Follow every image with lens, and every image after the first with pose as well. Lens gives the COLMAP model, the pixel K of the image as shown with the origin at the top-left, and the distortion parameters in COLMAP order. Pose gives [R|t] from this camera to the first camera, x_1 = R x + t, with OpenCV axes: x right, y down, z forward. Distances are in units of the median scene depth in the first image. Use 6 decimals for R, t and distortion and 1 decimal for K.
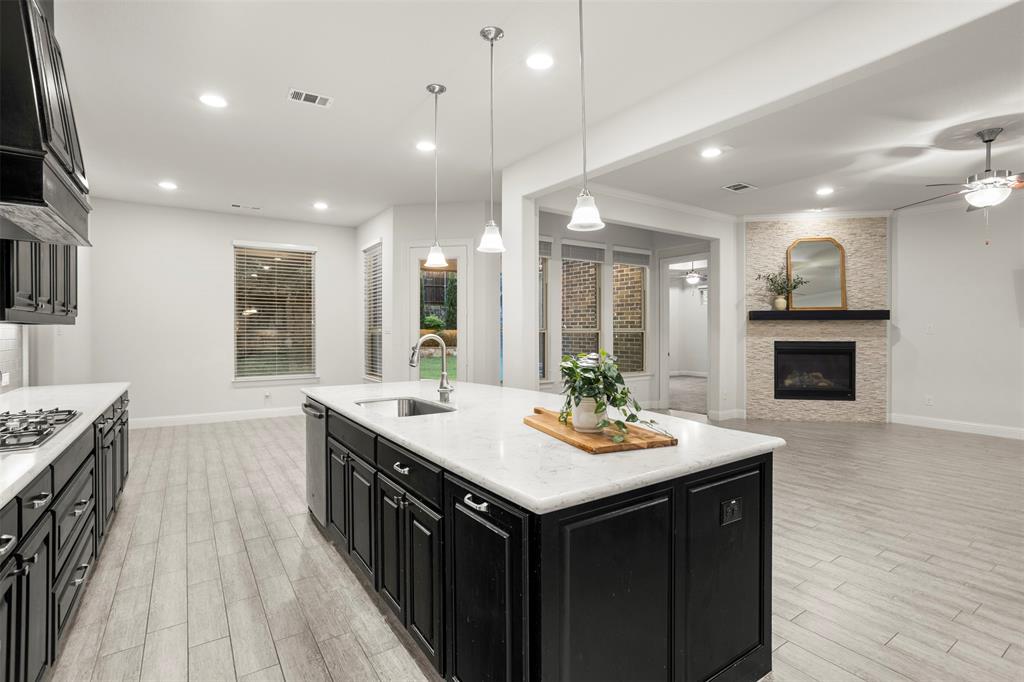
lens RADIAL K [[490.2, 0, 508.1], [0, 490.2, 336.0], [0, 0, 1]] dist [-0.028710, 0.012719]
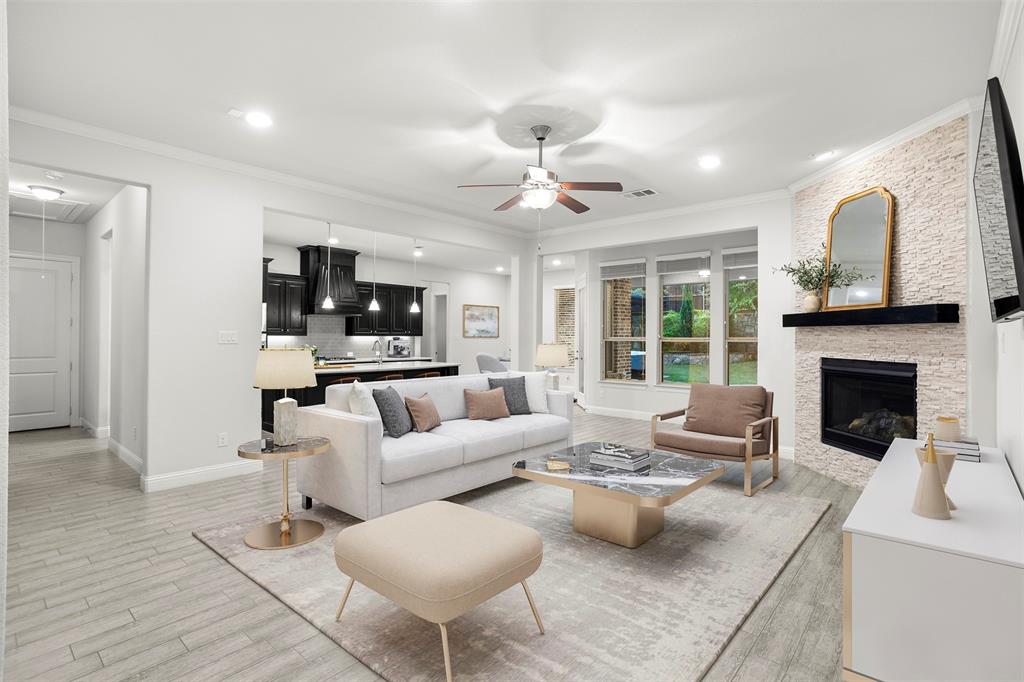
lens RADIAL K [[490.2, 0, 516.9], [0, 490.2, 336.8], [0, 0, 1]] dist [-0.028710, 0.012719]
pose [[0.246266, 0.001923, -0.969200, 1.119526], [-0.011247, 0.999936, -0.000874, -0.012703], [0.969137, 0.011115, 0.246272, 0.427351]]
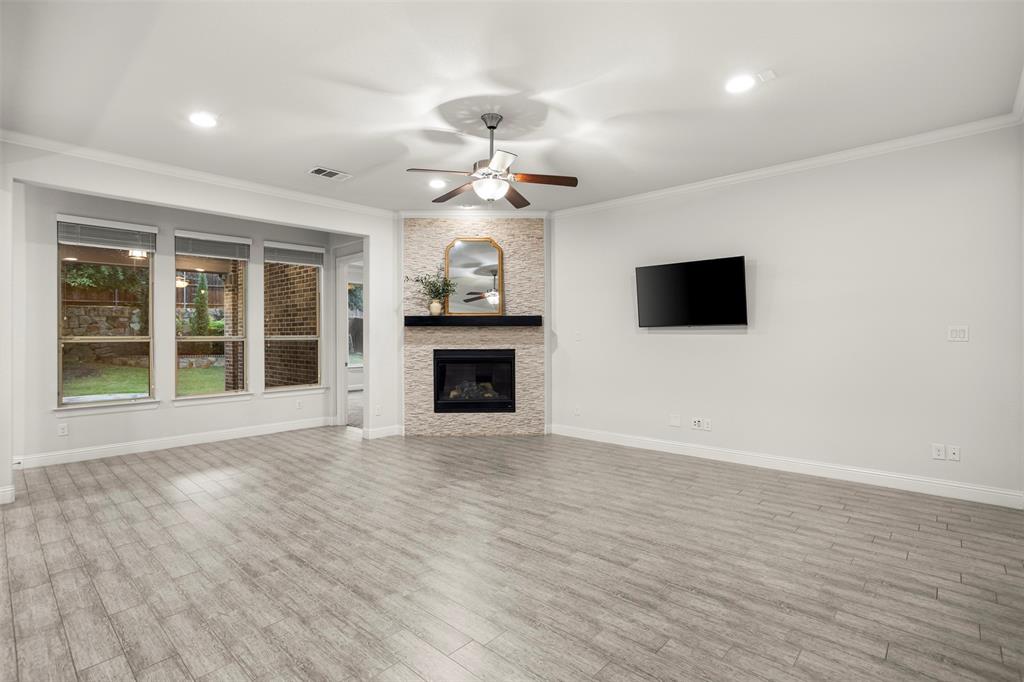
lens RADIAL K [[490.2, 0, 513.4], [0, 490.2, 335.2], [0, 0, 1]] dist [-0.028710, 0.012719]
pose [[0.977139, -0.004065, 0.212563, 0.506696], [0.005897, 0.999951, -0.007986, -0.008000], [-0.212521, 0.009057, 0.977115, 0.071082]]
